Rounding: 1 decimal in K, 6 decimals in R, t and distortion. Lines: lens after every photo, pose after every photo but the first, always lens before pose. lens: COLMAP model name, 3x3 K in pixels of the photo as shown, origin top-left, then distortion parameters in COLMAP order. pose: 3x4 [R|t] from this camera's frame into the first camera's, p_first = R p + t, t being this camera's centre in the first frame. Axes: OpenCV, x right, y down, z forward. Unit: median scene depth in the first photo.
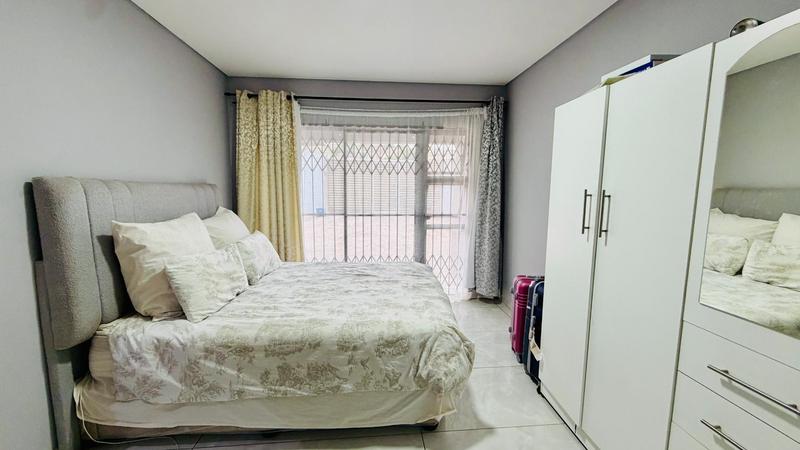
lens RADIAL K [[319.2, 0, 399.7], [0, 319.2, 223.6], [0, 0, 1]] dist [0.000313, -0.000070]
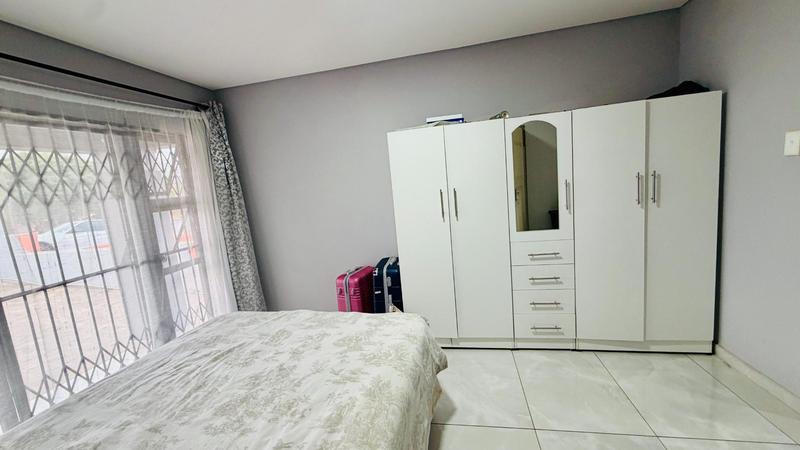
lens RADIAL K [[319.2, 0, 399.5], [0, 319.2, 224.6], [0, 0, 1]] dist [0.000313, -0.000070]
pose [[0.280570, -0.165763, 0.945412, -0.427765], [0.206644, 0.972308, 0.109153, -0.066095], [-0.937325, 0.164739, 0.307055, 0.320742]]
